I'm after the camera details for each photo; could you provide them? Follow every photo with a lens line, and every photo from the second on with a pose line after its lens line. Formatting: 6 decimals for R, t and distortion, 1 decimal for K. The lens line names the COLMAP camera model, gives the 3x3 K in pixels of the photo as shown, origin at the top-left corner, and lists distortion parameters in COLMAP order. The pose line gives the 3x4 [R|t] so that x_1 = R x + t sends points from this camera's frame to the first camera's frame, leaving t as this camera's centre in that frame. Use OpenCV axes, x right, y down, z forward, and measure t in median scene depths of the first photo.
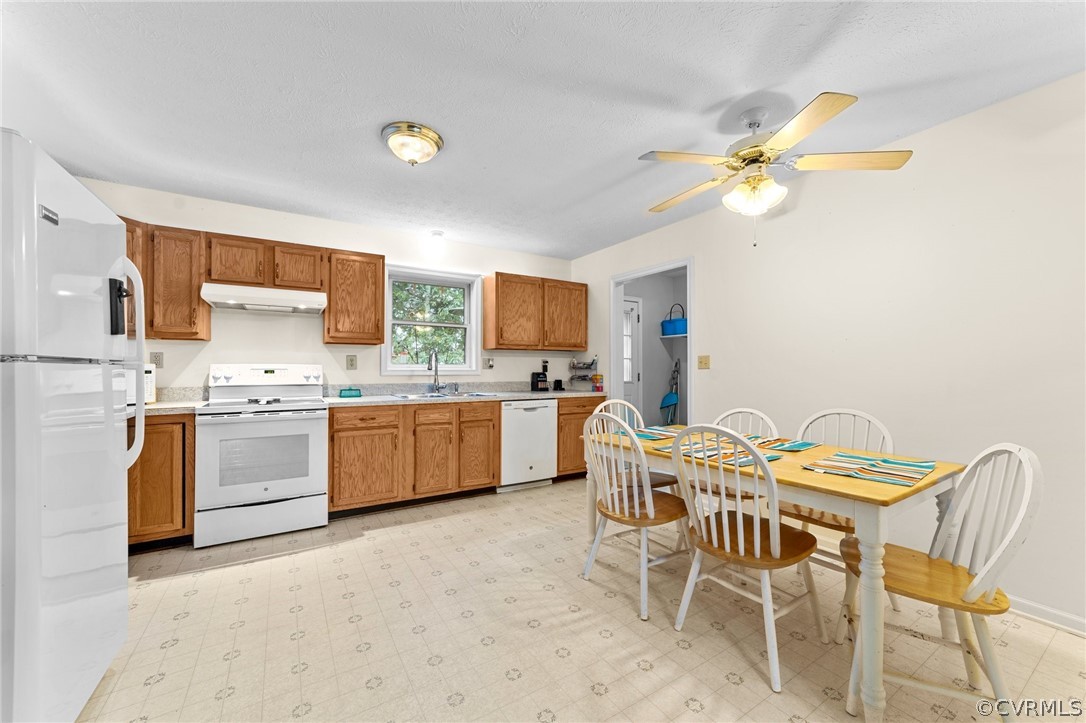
lens RADIAL K [[417.7, 0, 543.6], [0, 417.7, 362.8], [0, 0, 1]] dist [-0.015841, 0.008511]
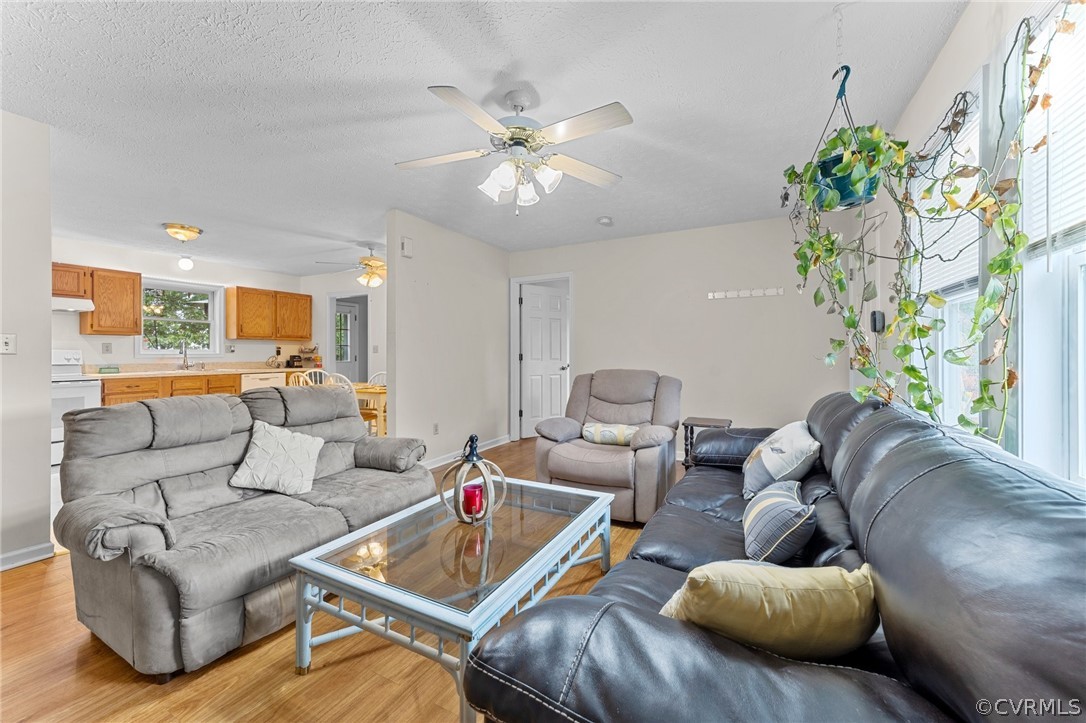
lens RADIAL K [[421.8, 0, 540.9], [0, 421.8, 355.2], [0, 0, 1]] dist [-0.017562, 0.009531]
pose [[0.867430, -0.002971, 0.497550, 0.090281], [-0.007721, 0.999781, 0.019430, -0.015895], [-0.497499, -0.020696, 0.867218, -0.918054]]
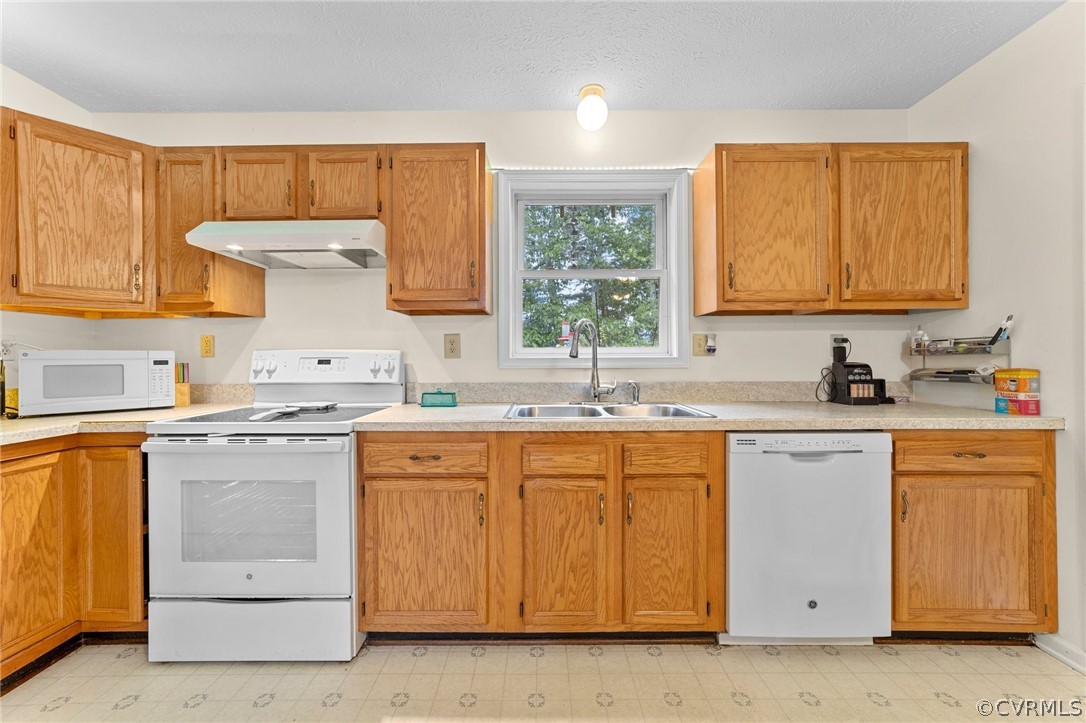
lens RADIAL K [[421.8, 0, 540.9], [0, 421.8, 355.2], [0, 0, 1]] dist [-0.017562, 0.009531]
pose [[0.844270, -0.008622, -0.535848, -0.036210], [0.012666, 0.999912, 0.003867, 0.012171], [0.535768, -0.010052, 0.844306, 0.580793]]
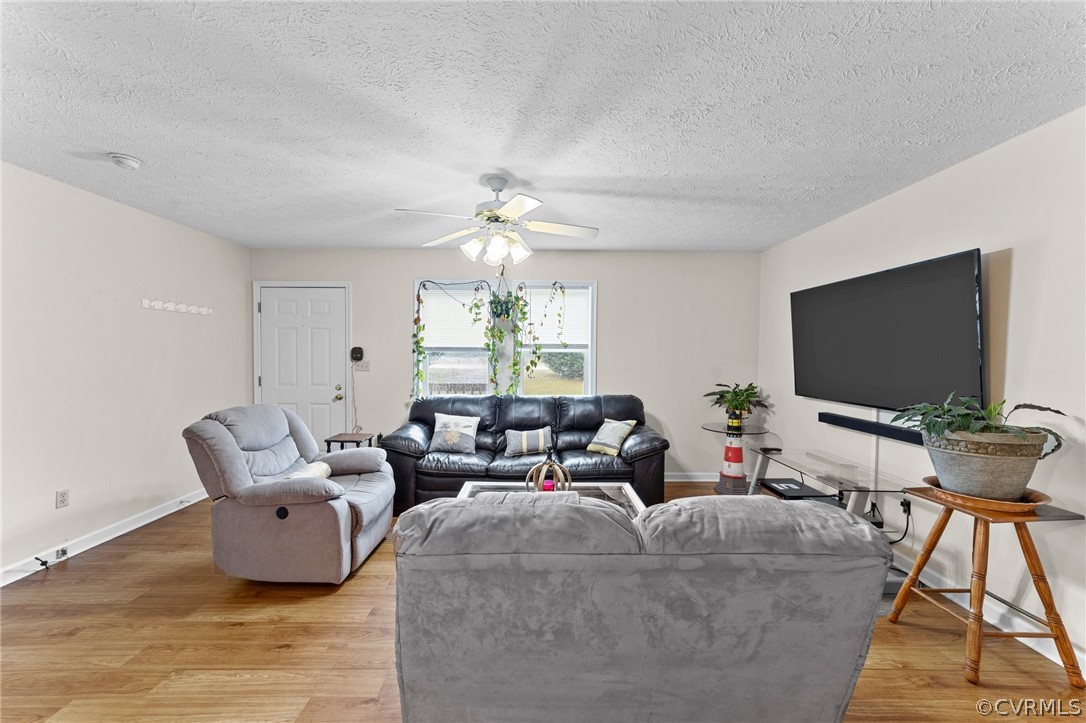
lens RADIAL K [[423.2, 0, 539.8], [0, 423.2, 363.1], [0, 0, 1]] dist [-0.005291, 0.000097]
pose [[-0.847500, -0.017401, 0.530510, -0.103082], [-0.016960, 0.999840, 0.005701, -0.056306], [-0.530524, -0.004166, -0.847660, 0.211548]]
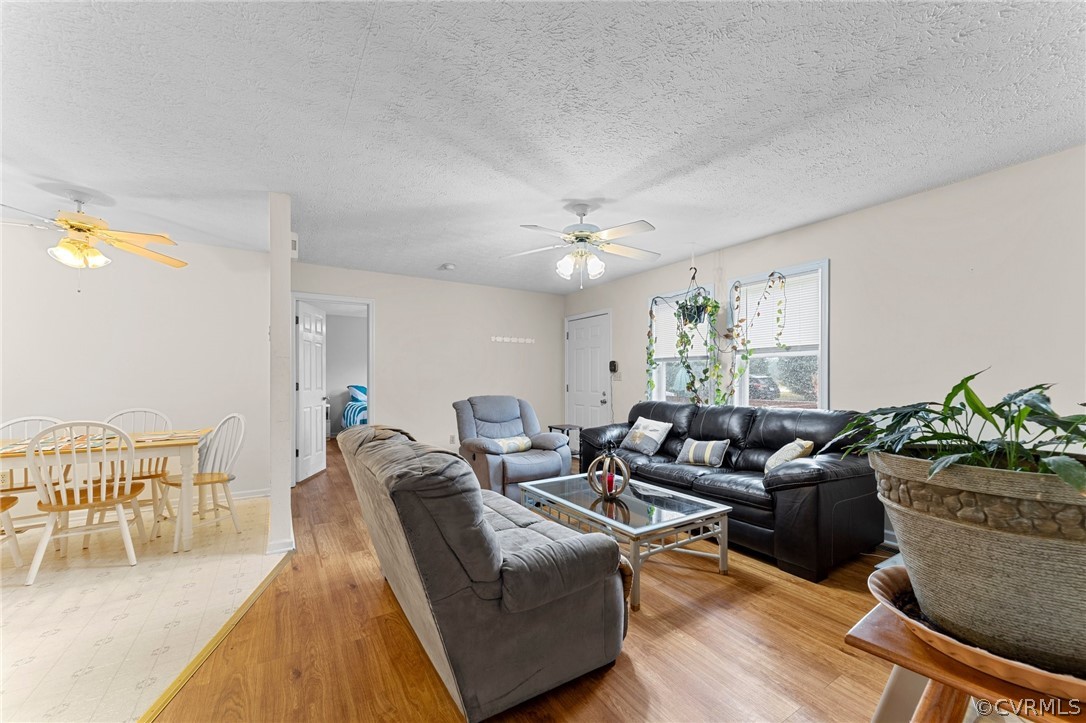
lens RADIAL K [[425.2, 0, 545.1], [0, 425.2, 385.0], [0, 0, 1]] dist [-0.001792, 0.000349]
pose [[-0.004031, -0.014515, 0.999887, -0.514867], [-0.018804, 0.999719, 0.014436, -0.017656], [-0.999815, -0.018744, -0.004302, -0.305622]]
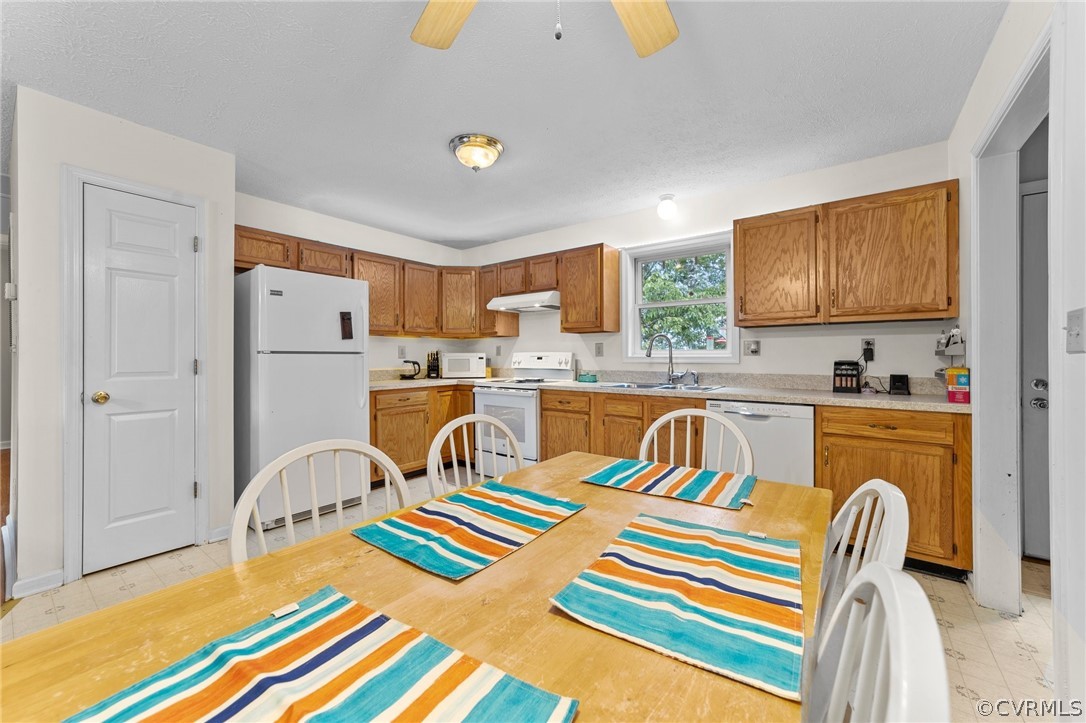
lens RADIAL K [[421.8, 0, 540.9], [0, 421.8, 355.2], [0, 0, 1]] dist [-0.017562, 0.009531]
pose [[0.349107, -0.002871, -0.937078, 0.513586], [0.016127, 0.999866, 0.002945, 0.007798], [0.936944, -0.016140, 0.349106, 0.499286]]
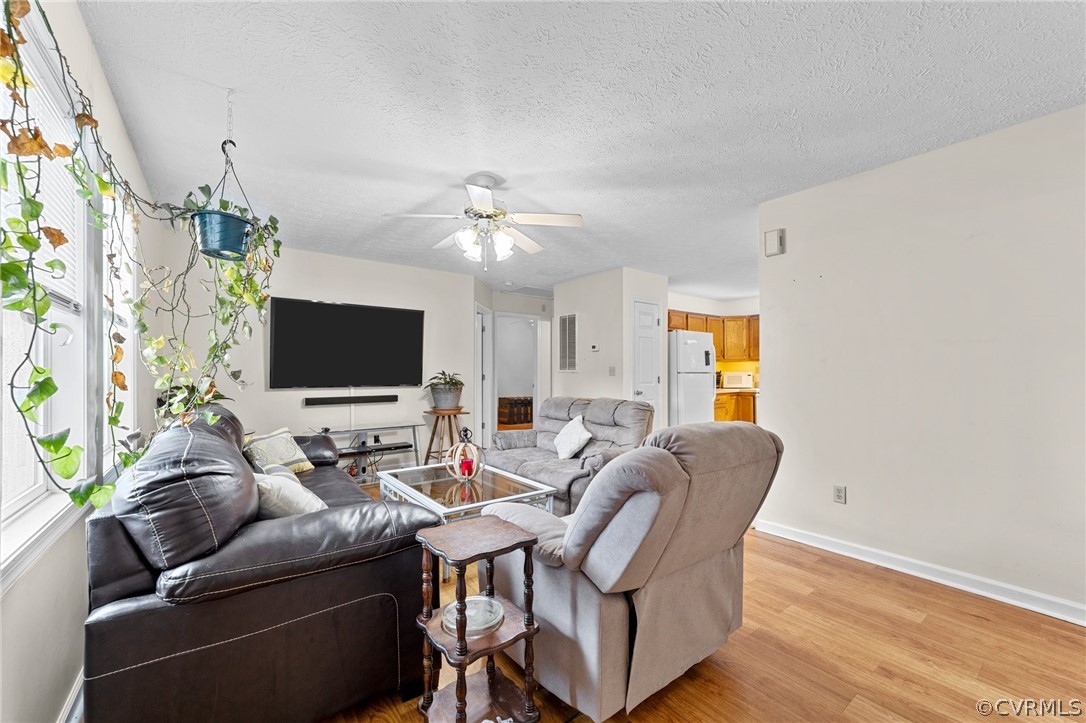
lens RADIAL K [[431.4, 0, 545.8], [0, 431.4, 368.3], [0, 0, 1]] dist [0.000052, 0.000120]
pose [[0.093593, -0.008108, -0.995578, 1.151644], [0.017036, 0.999833, -0.006542, -0.017828], [0.995465, -0.016348, 0.093716, -0.346908]]
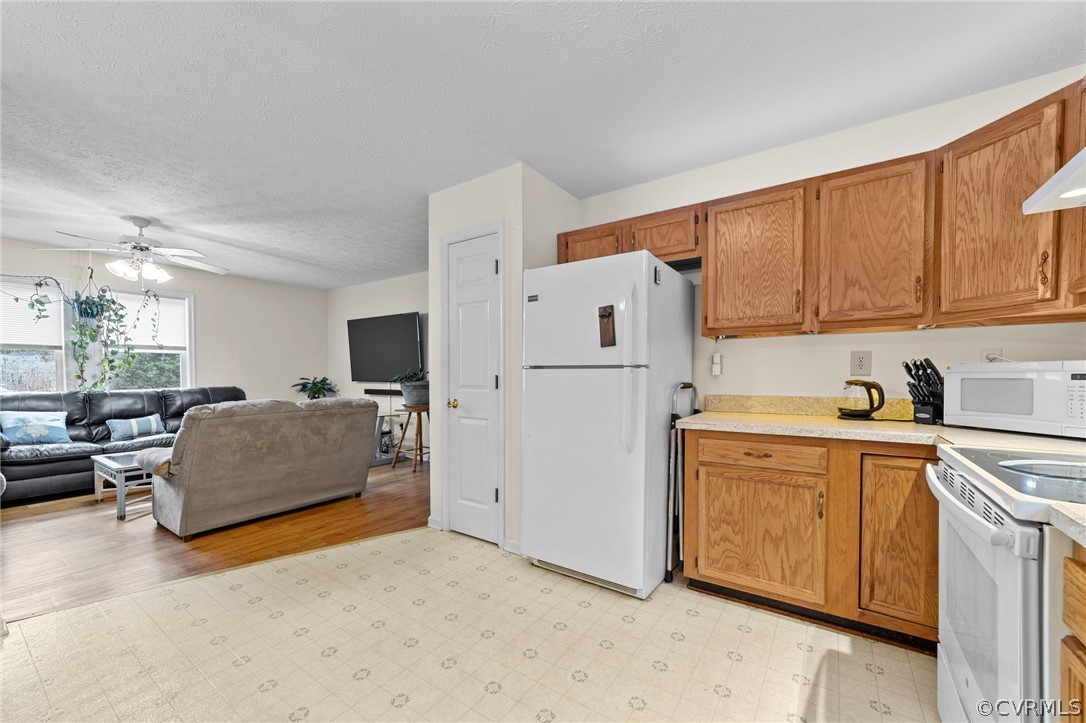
lens RADIAL K [[425.2, 0, 545.1], [0, 425.2, 385.0], [0, 0, 1]] dist [-0.001792, 0.000349]
pose [[-0.917708, 0.010323, -0.397121, -0.121241], [0.006301, 0.999915, 0.011431, 0.017397], [0.397205, 0.007988, -0.917695, 0.939896]]
